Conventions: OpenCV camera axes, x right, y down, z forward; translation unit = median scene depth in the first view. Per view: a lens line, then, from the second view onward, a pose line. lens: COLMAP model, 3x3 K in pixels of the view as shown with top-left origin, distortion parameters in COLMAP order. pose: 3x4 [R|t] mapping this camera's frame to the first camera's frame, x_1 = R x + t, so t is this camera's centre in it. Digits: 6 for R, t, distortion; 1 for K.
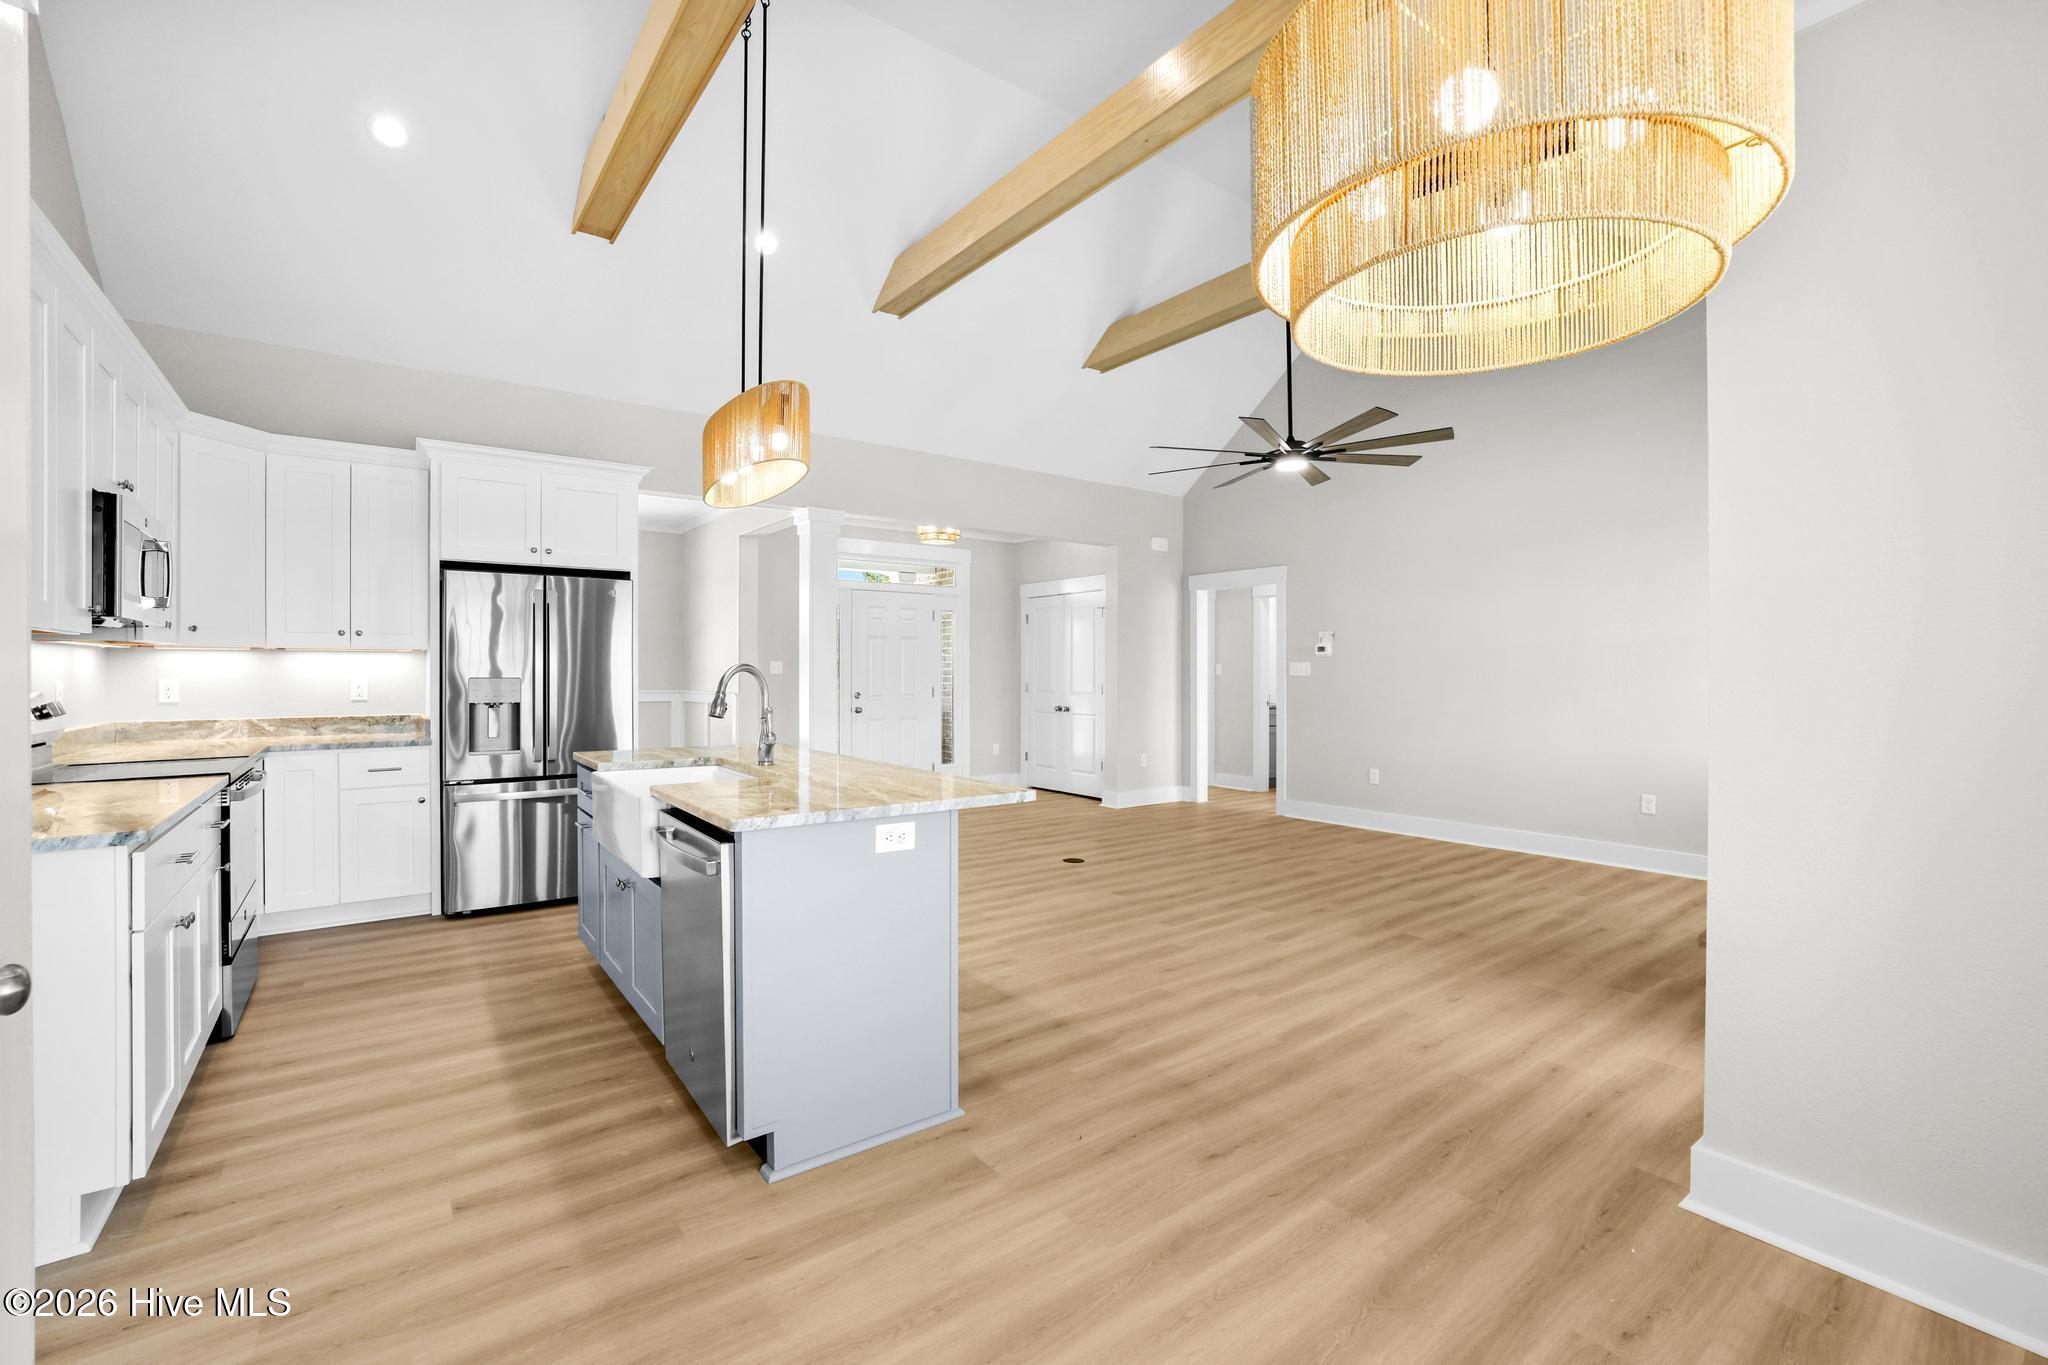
lens RADIAL K [[897.3, 0, 1027.9], [0, 897.3, 672.9], [0, 0, 1]] dist [-0.044754, 0.016280]
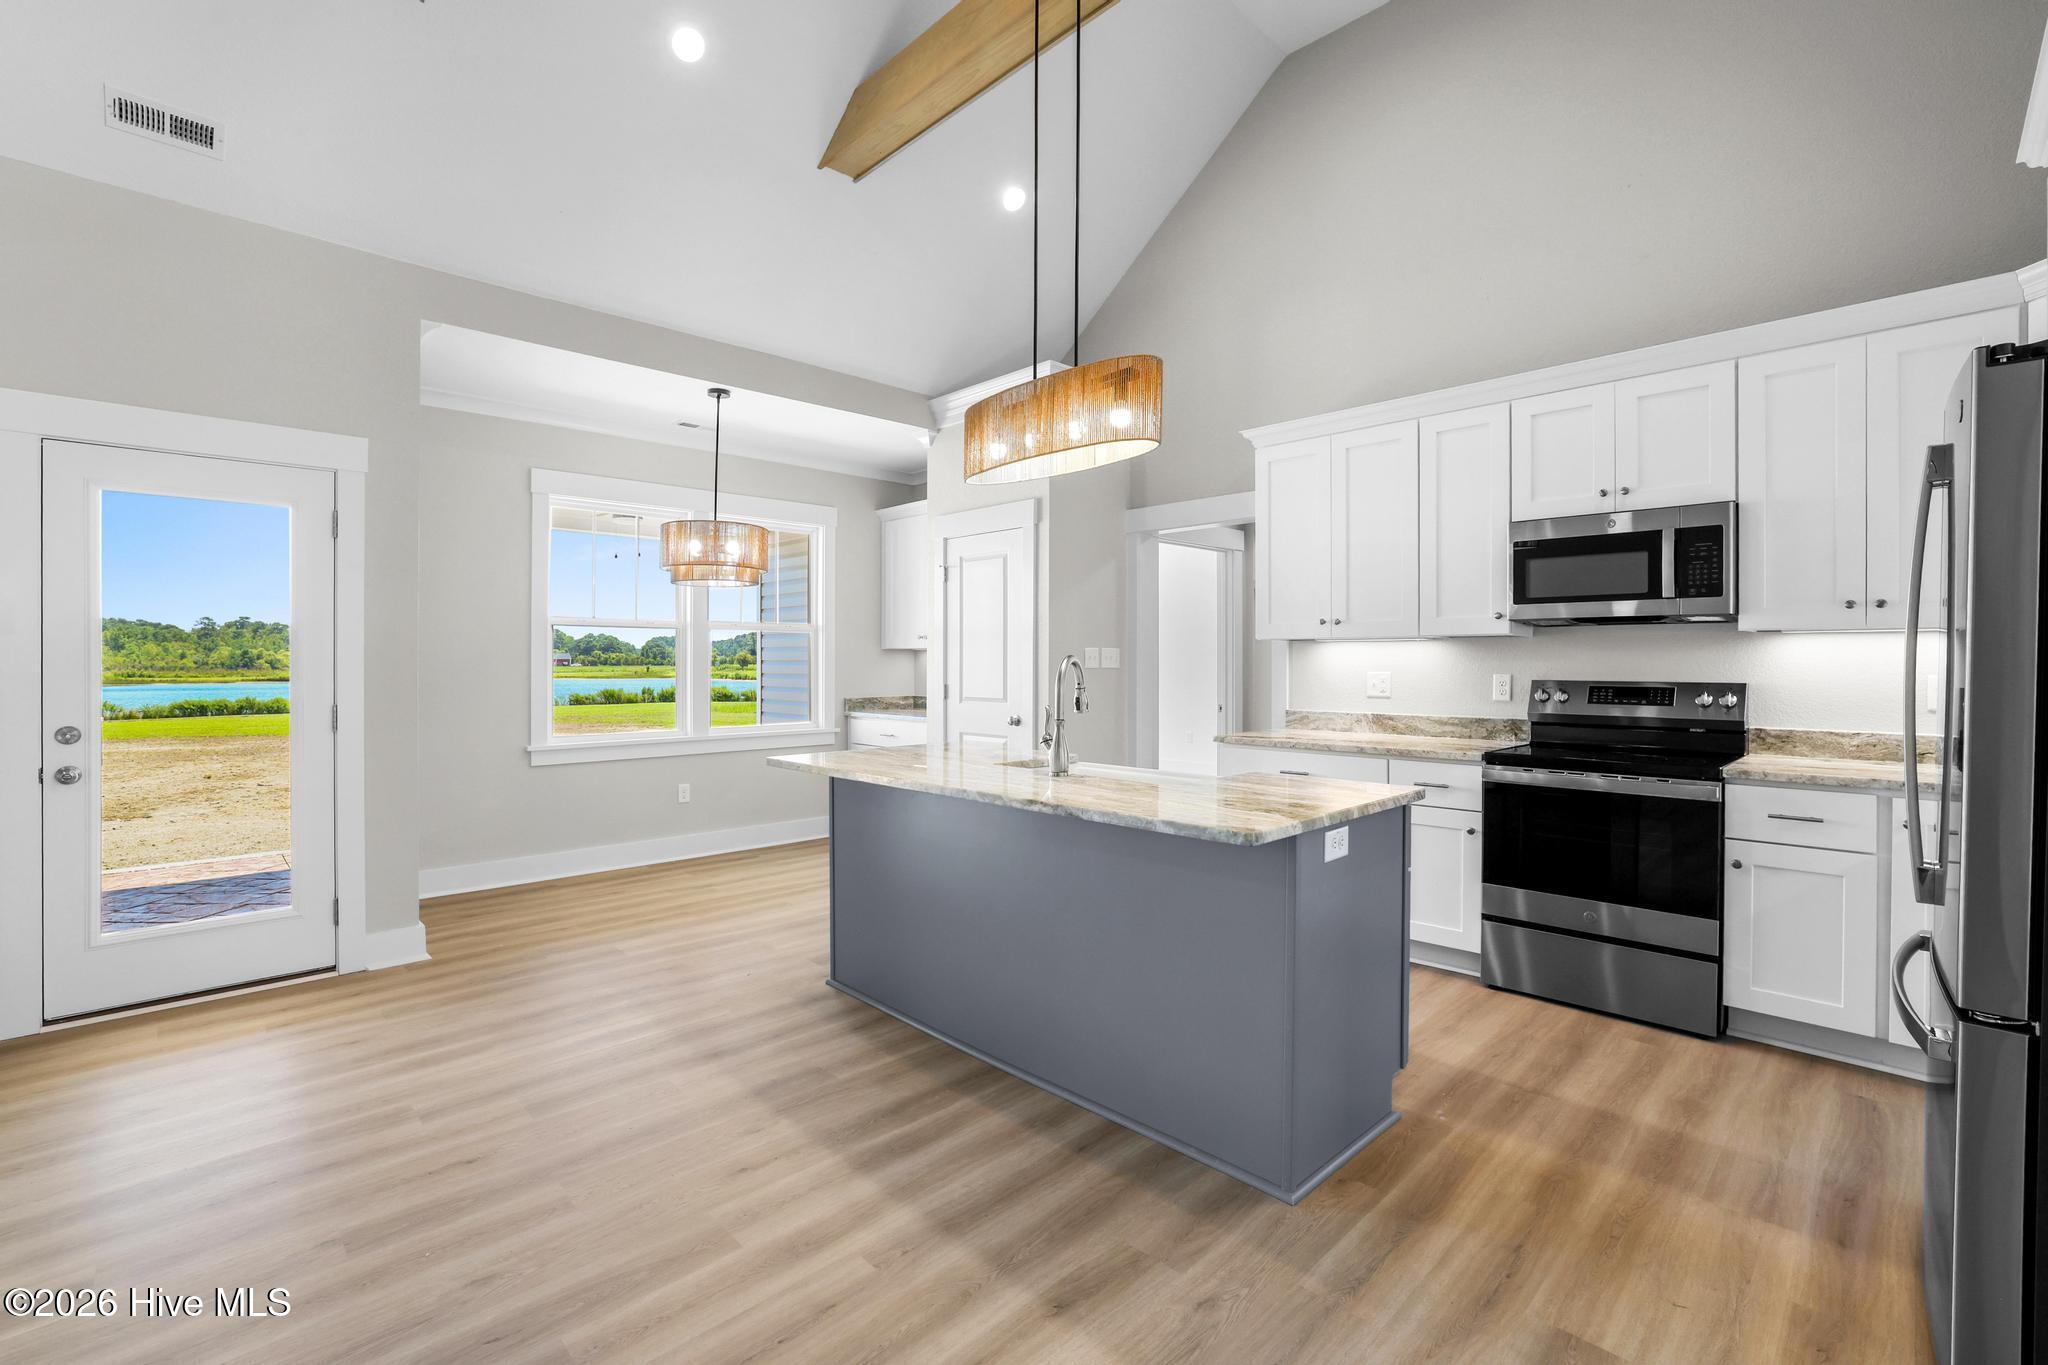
lens RADIAL K [[897.3, 0, 1027.9], [0, 897.3, 672.9], [0, 0, 1]] dist [-0.044754, 0.016280]
pose [[-0.993190, 0.002413, -0.116484, -0.176525], [0.000734, 0.999895, 0.014454, -0.004924], [0.116507, 0.014270, -0.993087, 1.923692]]
